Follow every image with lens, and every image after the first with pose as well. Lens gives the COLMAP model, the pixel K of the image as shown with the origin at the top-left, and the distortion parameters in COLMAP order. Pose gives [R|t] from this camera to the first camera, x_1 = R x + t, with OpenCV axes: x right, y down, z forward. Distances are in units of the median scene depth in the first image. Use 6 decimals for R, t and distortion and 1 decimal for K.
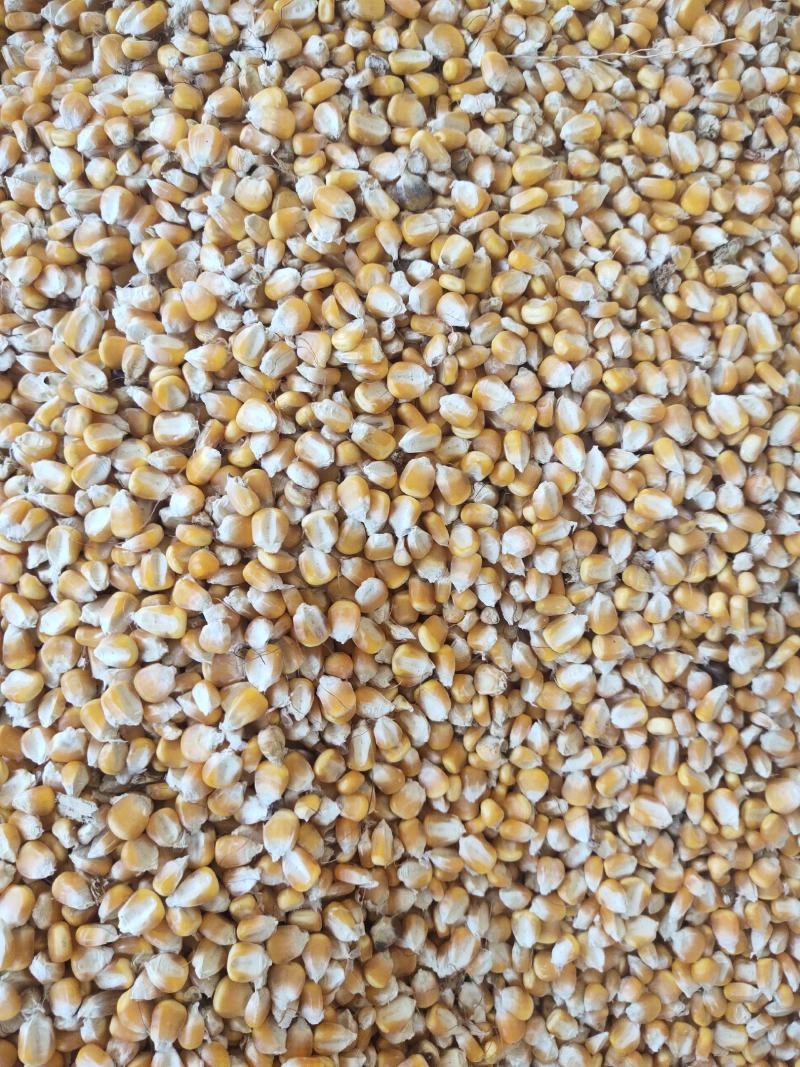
lens RADIAL K [[771.6, 0, 395.6], [0, 771.6, 536.0], [0, 0, 1]] dist [0.005137, -0.007719]
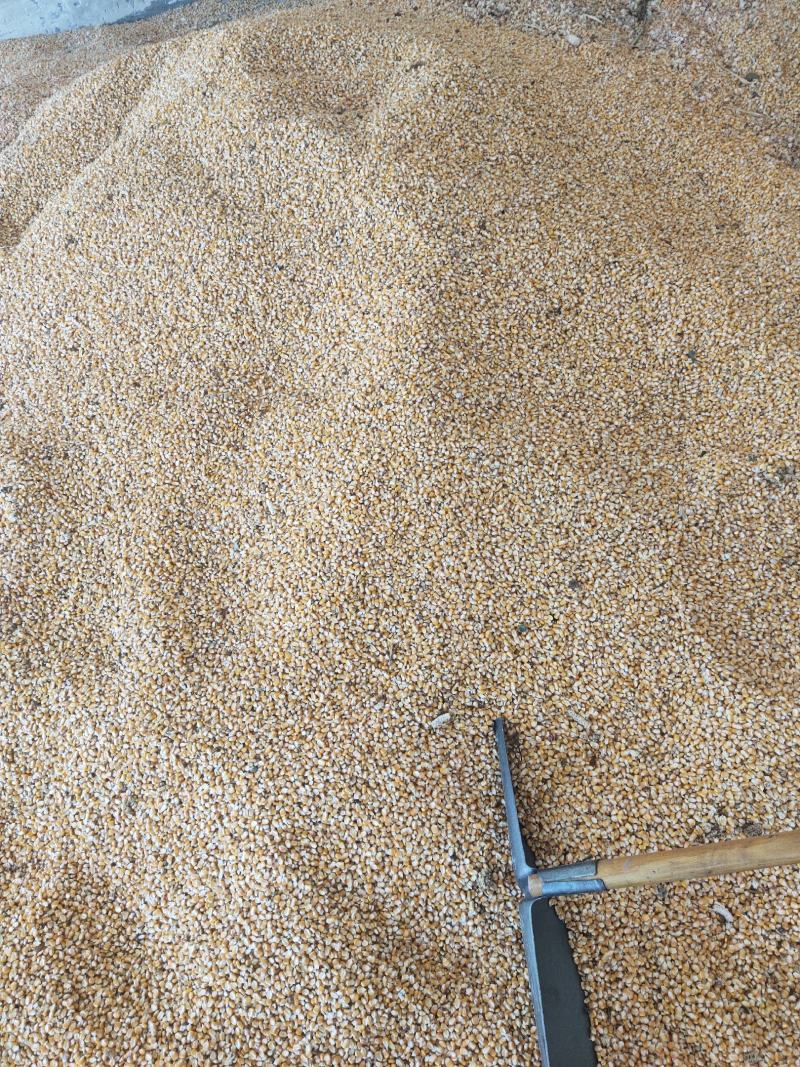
lens RADIAL K [[771.6, 0, 404.7], [0, 771.6, 532.4], [0, 0, 1]] dist [0.005137, -0.007719]
pose [[0.742751, -0.669056, 0.026180, 1.812922], [0.634989, 0.691452, -0.344503, 0.961885], [0.212390, 0.272504, 0.938420, -4.386255]]
